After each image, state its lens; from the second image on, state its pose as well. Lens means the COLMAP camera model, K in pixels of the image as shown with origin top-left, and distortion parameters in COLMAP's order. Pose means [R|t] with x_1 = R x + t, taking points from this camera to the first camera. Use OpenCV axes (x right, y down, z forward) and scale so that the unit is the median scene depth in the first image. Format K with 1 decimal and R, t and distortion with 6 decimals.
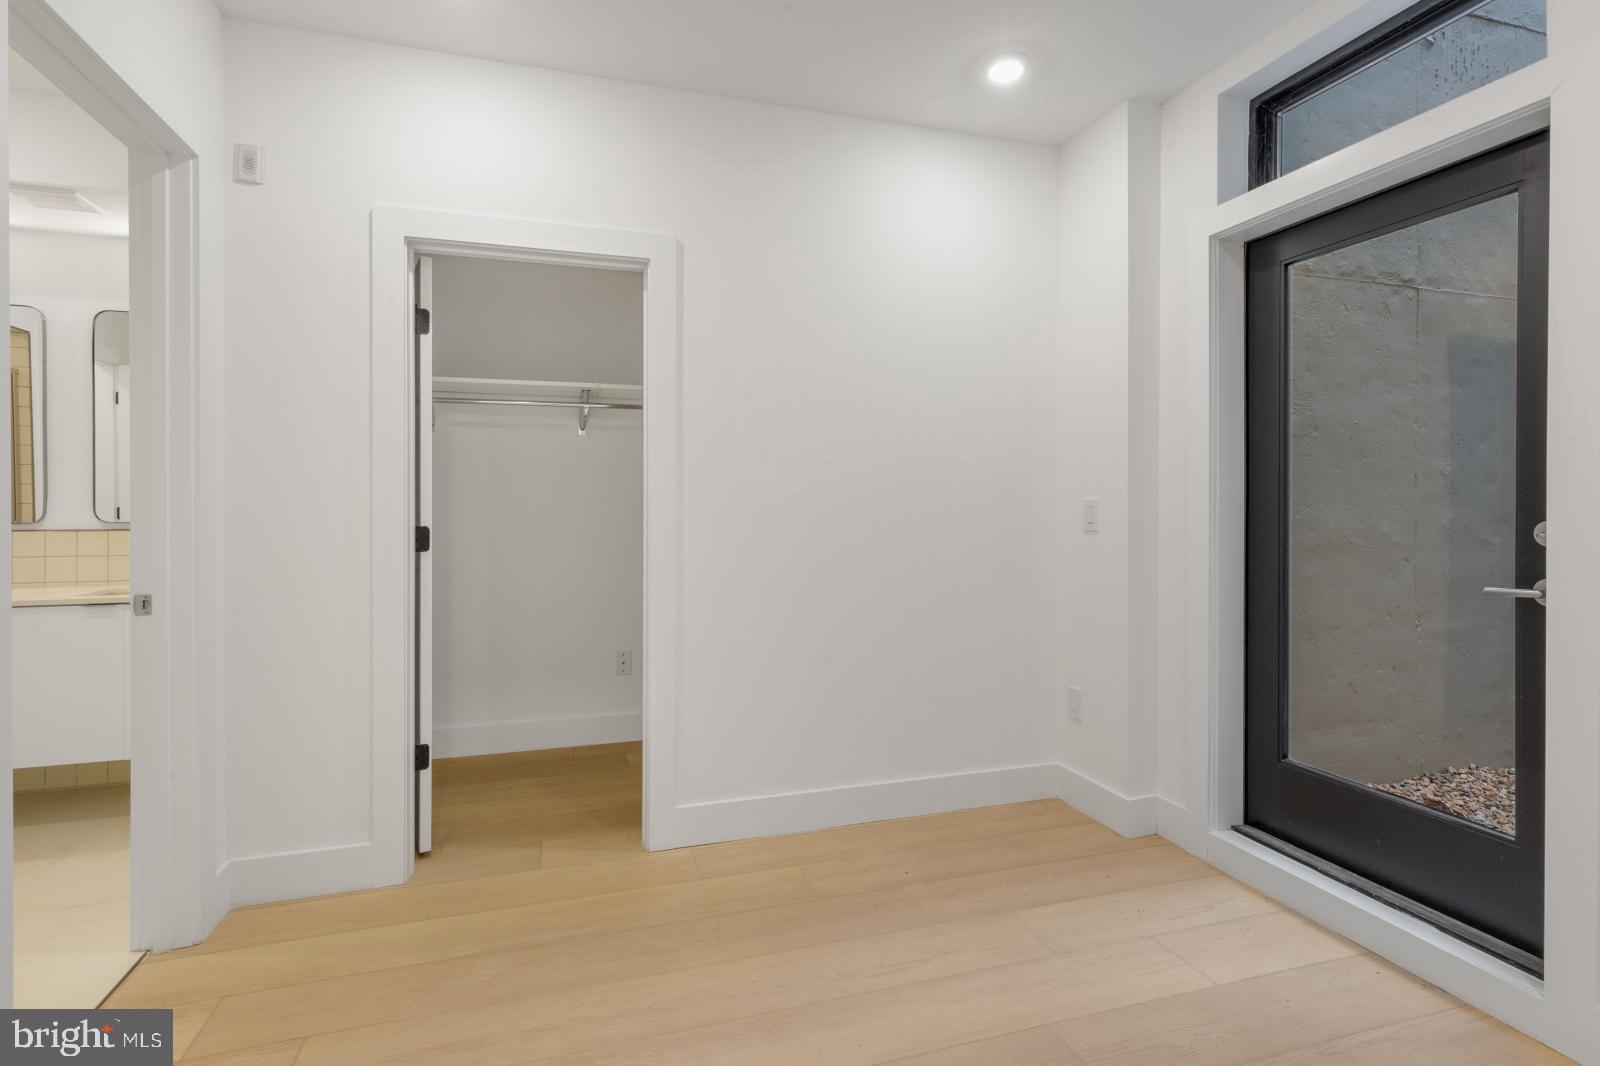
lens RADIAL K [[754.0, 0, 788.9], [0, 754.0, 518.6], [0, 0, 1]] dist [0.001712, -0.000332]
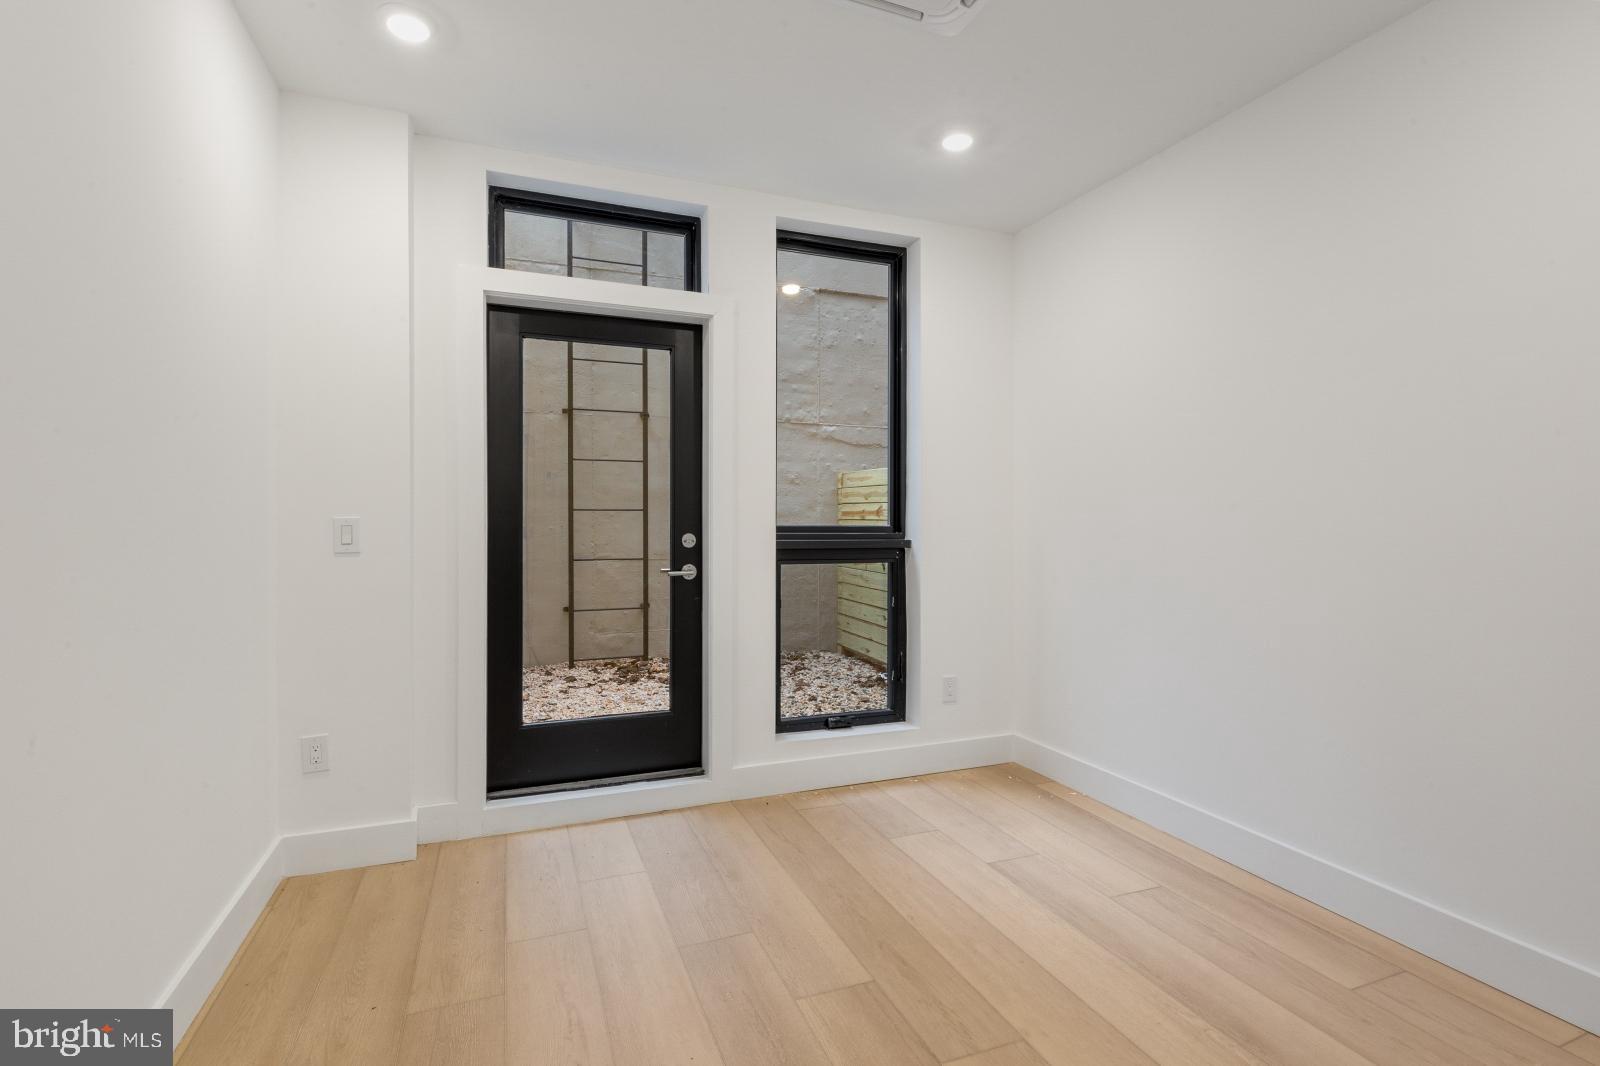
lens RADIAL K [[754.0, 0, 788.9], [0, 754.0, 518.6], [0, 0, 1]] dist [0.001712, -0.000332]
pose [[-0.062302, -0.002113, 0.998055, -0.666448], [0.015739, 0.999871, 0.003100, -0.023052], [-0.997933, 0.015901, -0.062261, 0.657241]]
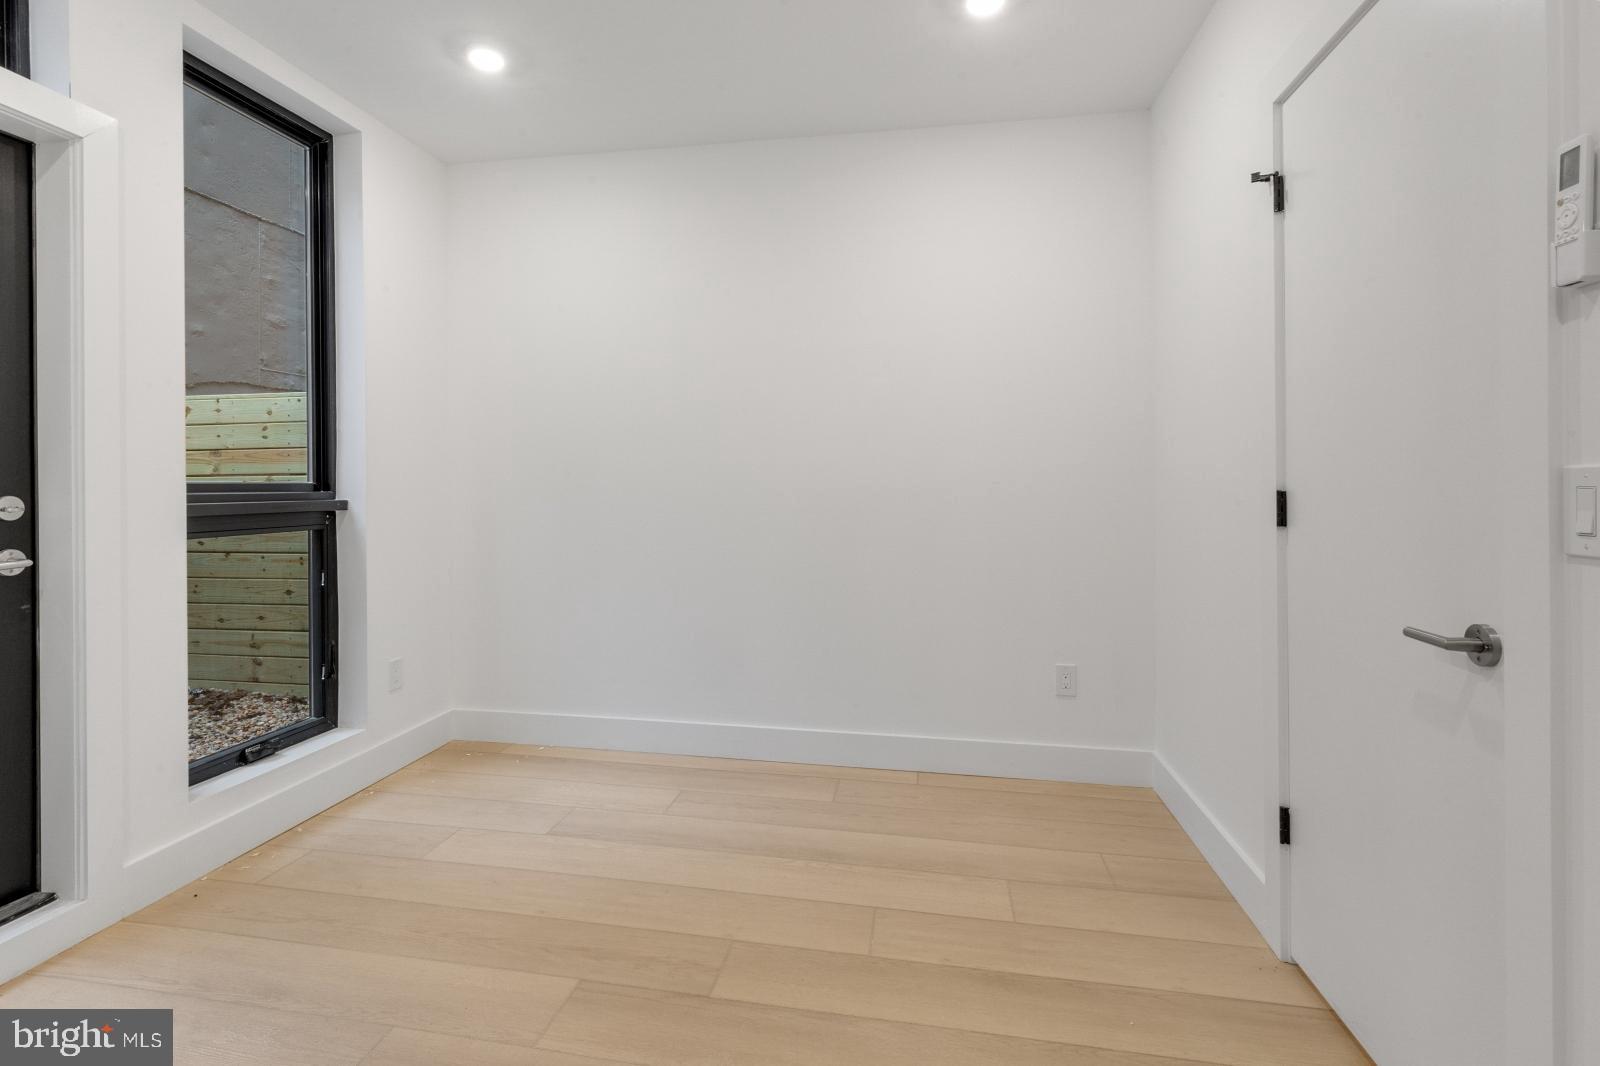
lens RADIAL K [[777.1, 0, 794.7], [0, 777.1, 476.8], [0, 0, 1]] dist [0.000422, 0.000302]
pose [[-0.887384, -0.003229, 0.461020, -0.382620], [0.003334, 0.999904, 0.013422, -0.023865], [-0.461019, 0.013447, -0.887288, 1.120283]]
